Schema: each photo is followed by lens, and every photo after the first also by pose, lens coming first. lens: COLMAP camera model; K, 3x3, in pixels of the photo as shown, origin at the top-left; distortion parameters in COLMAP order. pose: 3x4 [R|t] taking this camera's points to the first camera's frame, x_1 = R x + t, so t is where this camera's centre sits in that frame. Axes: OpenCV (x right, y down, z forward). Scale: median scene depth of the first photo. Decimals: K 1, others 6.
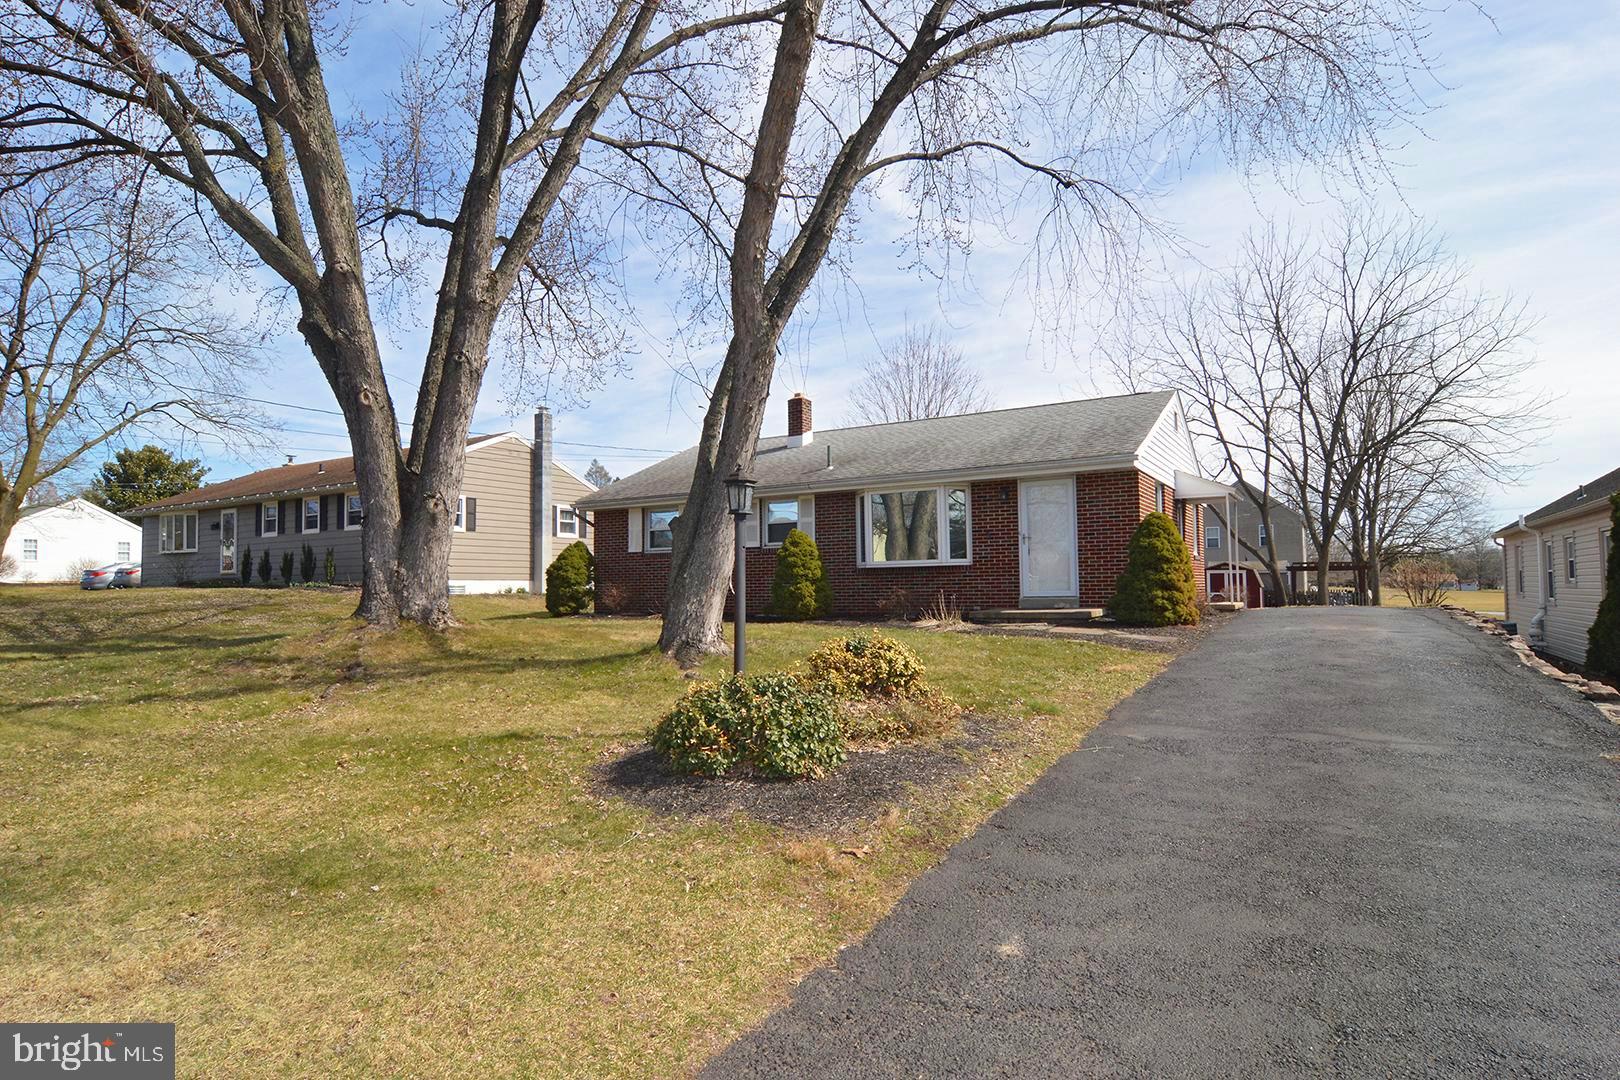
lens RADIAL K [[896.4, 0, 814.8], [0, 896.4, 552.8], [0, 0, 1]] dist [-0.002200, -0.007005]
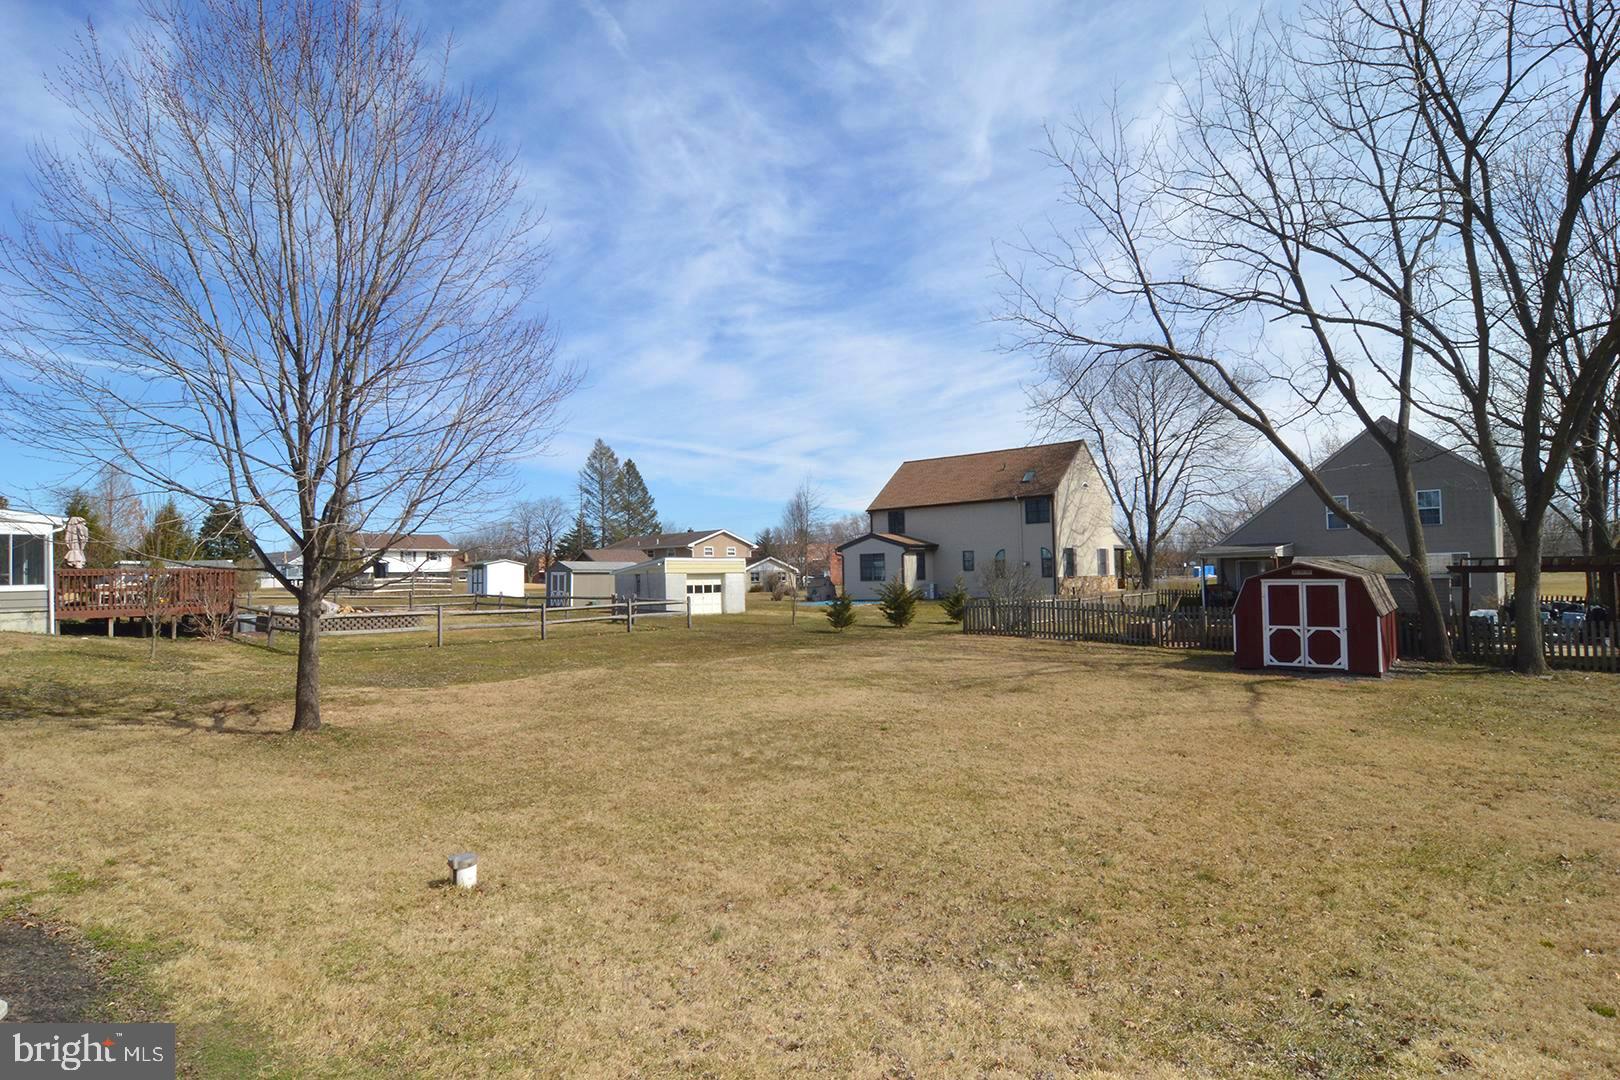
lens RADIAL K [[896.4, 0, 813.5], [0, 896.4, 545.0], [0, 0, 1]] dist [-0.002200, -0.007005]
pose [[0.986641, -0.014745, -0.162241, 0.586833], [0.015784, 0.999862, 0.005116, -0.011044], [0.162144, -0.007608, 0.986738, 1.019836]]
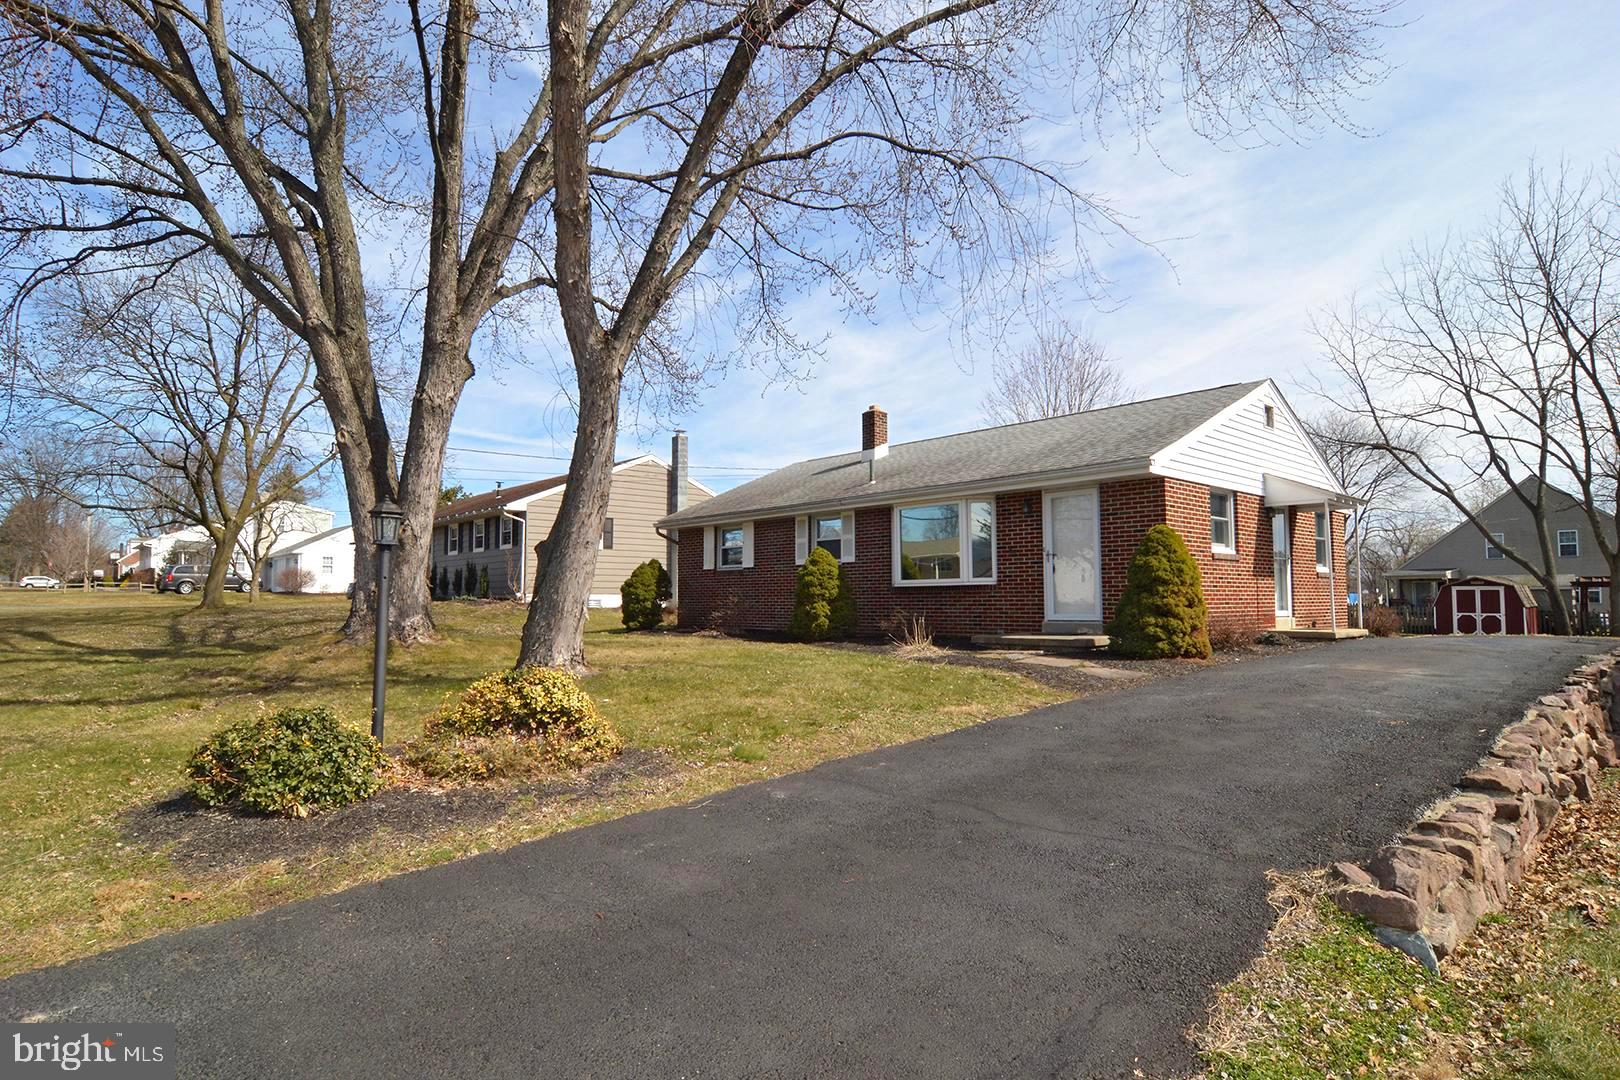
lens RADIAL K [[896.4, 0, 806.1], [0, 896.4, 547.3], [0, 0, 1]] dist [-0.002200, -0.007005]
pose [[0.959752, -0.008326, -0.280724, 0.193641], [0.002983, 0.999806, -0.019454, -0.005744], [0.280832, 0.017834, 0.959591, 0.048871]]
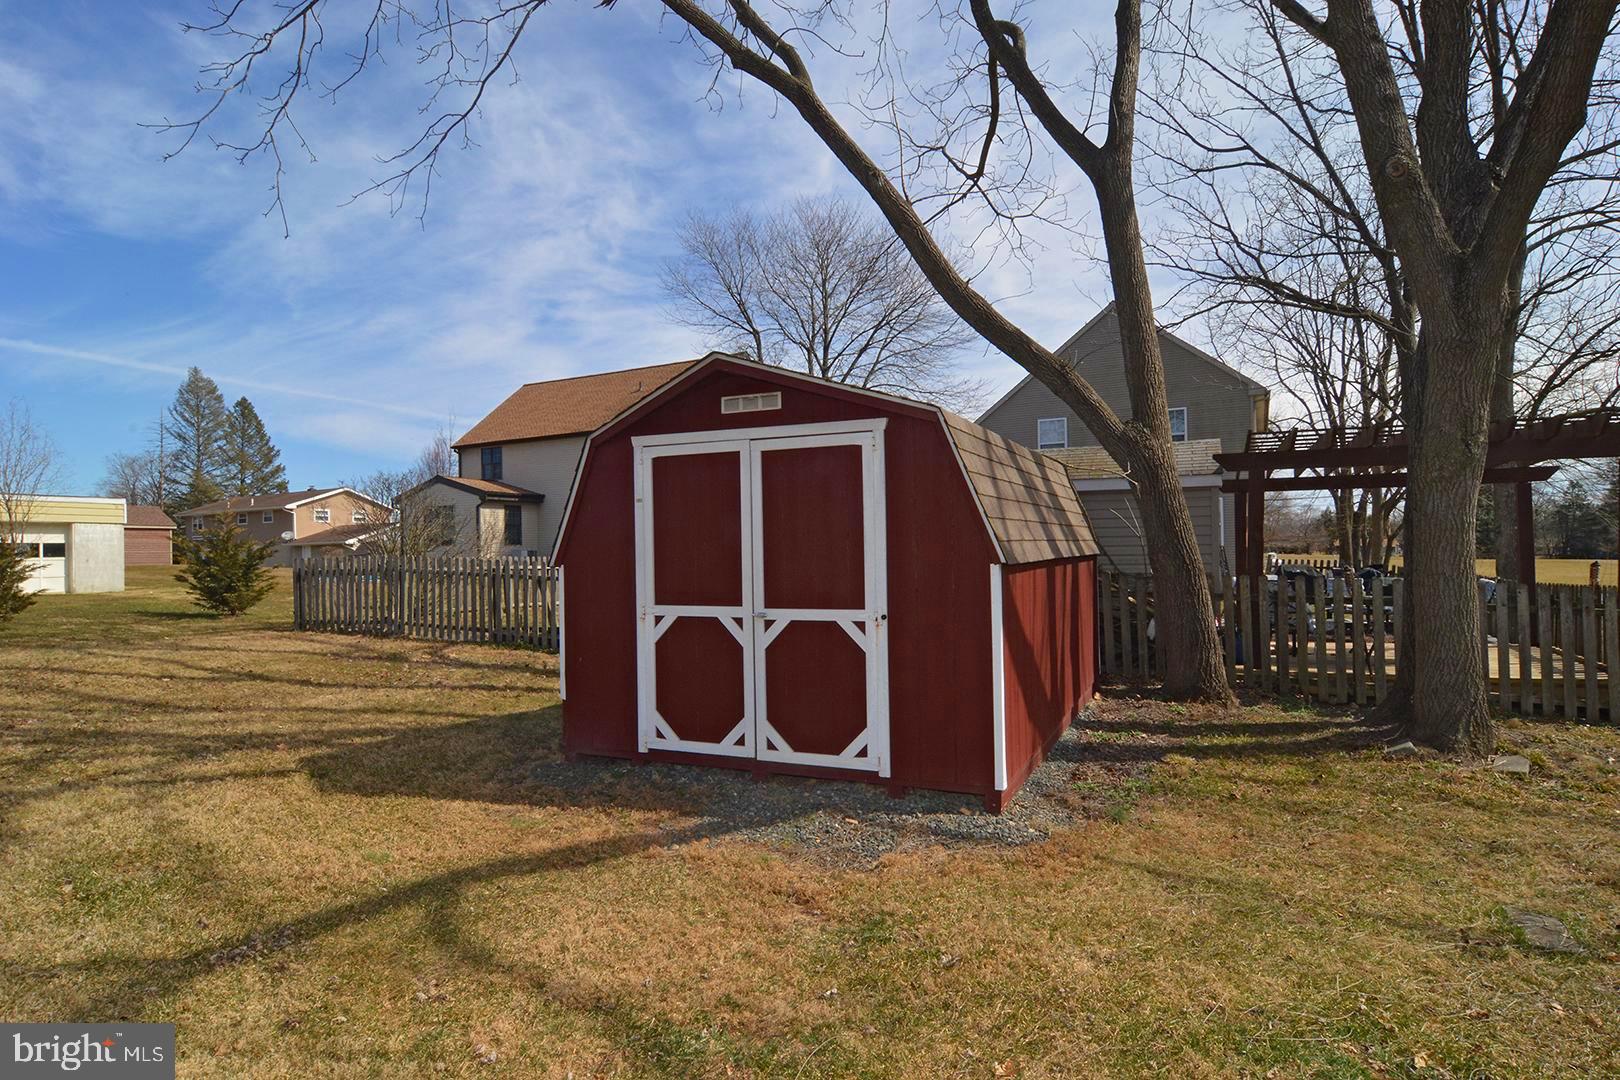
lens RADIAL K [[896.4, 0, 809.4], [0, 896.4, 538.9], [0, 0, 1]] dist [-0.002200, -0.007005]
pose [[0.998081, -0.006430, 0.061589, 0.961608], [0.005287, 0.999811, 0.018708, 0.068158], [-0.061698, -0.018346, 0.997926, 1.826099]]
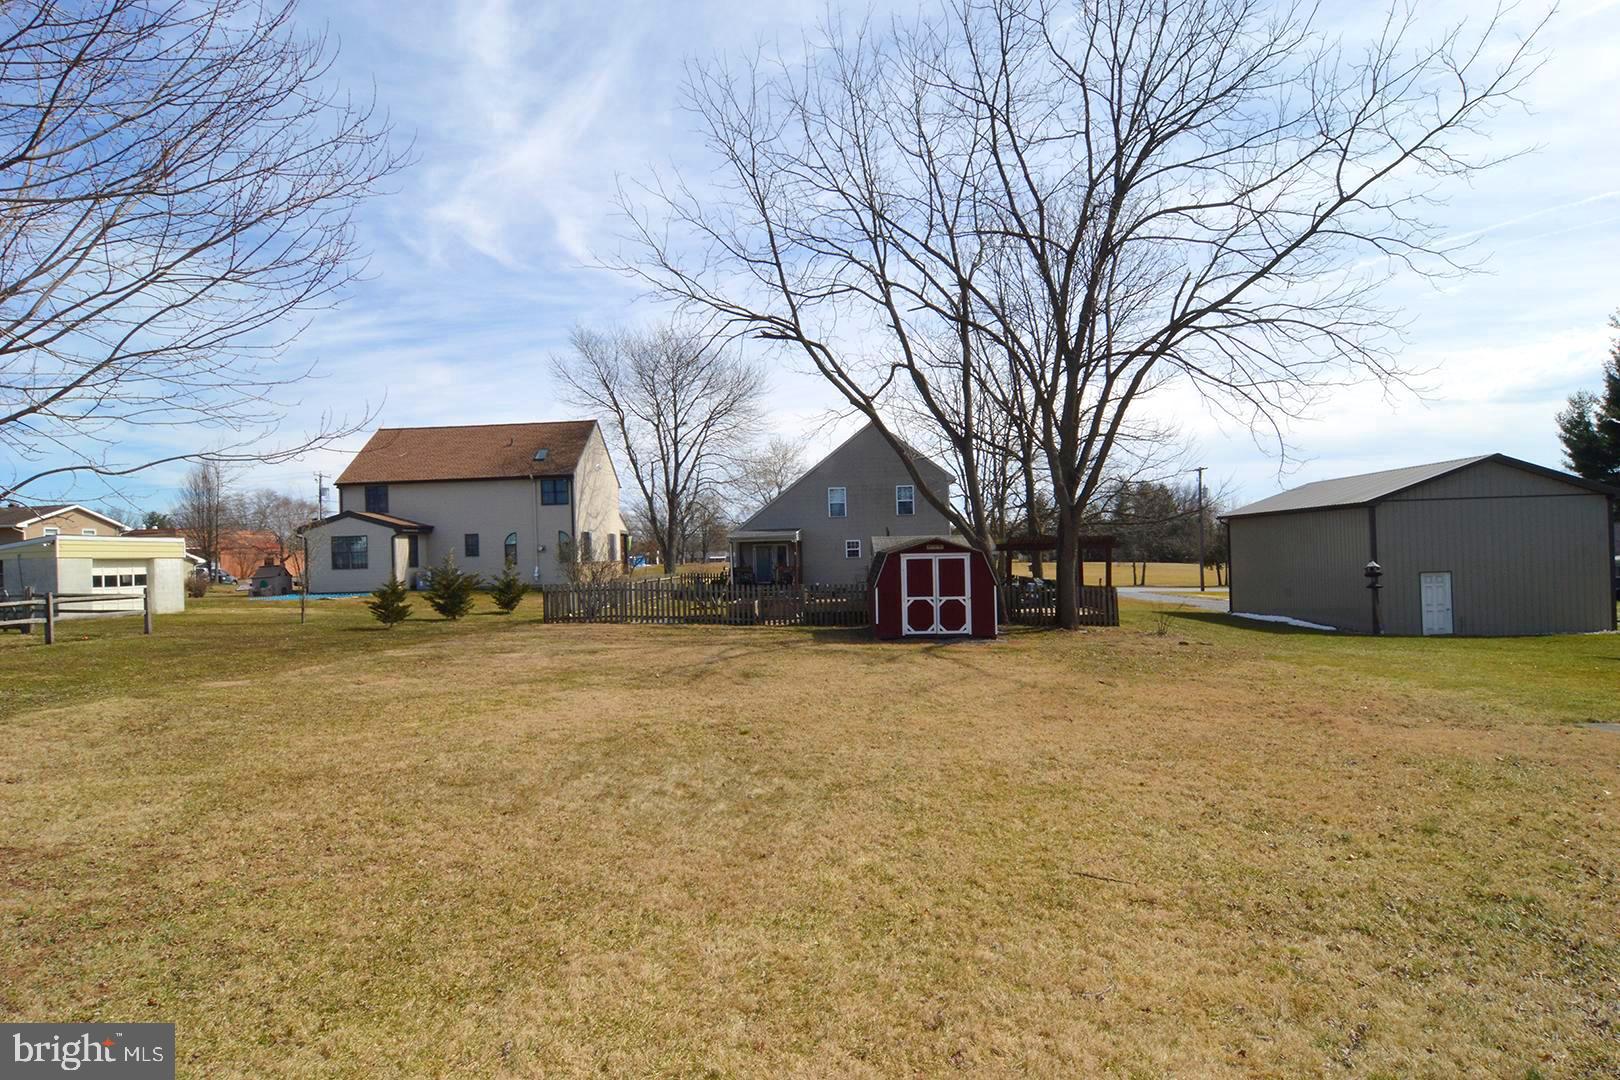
lens RADIAL K [[896.4, 0, 825.6], [0, 896.4, 547.4], [0, 0, 1]] dist [-0.002200, -0.007005]
pose [[0.886520, -0.009011, 0.462602, 0.344487], [-0.001062, 0.999768, 0.021510, 0.010453], [-0.462689, -0.019561, 0.886305, 1.194868]]
